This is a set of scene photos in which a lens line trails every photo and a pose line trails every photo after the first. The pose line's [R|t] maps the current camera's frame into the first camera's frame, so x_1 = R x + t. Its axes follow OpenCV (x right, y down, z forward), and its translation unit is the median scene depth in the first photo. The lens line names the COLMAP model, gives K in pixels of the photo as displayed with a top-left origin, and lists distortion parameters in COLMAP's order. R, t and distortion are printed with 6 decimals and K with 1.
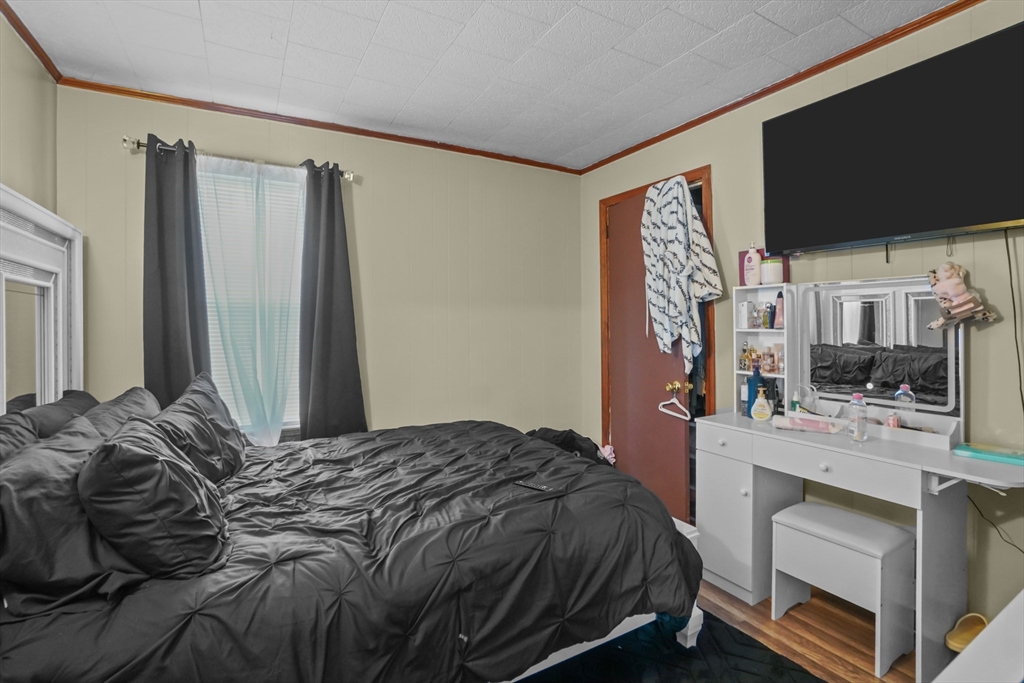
lens RADIAL K [[459.8, 0, 509.6], [0, 459.8, 325.3], [0, 0, 1]] dist [-0.042232, 0.000022]
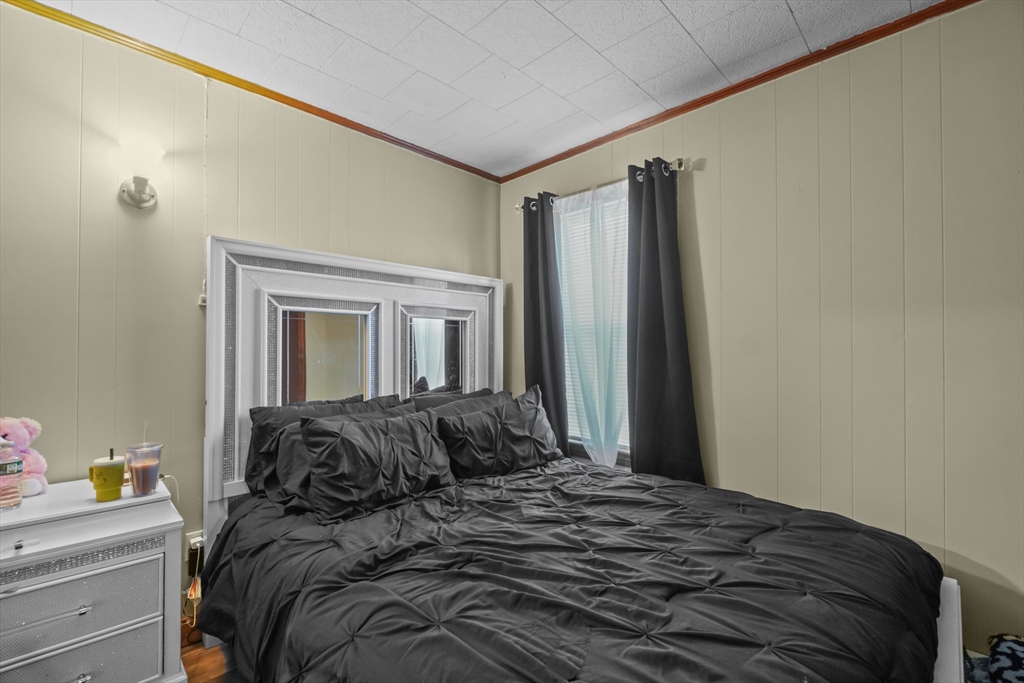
lens RADIAL K [[441.9, 0, 512.0], [0, 441.9, 341.5], [0, 0, 1]] dist [-0.000156, -0.000016]
pose [[0.281874, -0.001515, -0.959450, 0.479475], [-0.004174, 0.999987, -0.002805, -0.006916], [0.959442, 0.004796, 0.281864, 0.696691]]
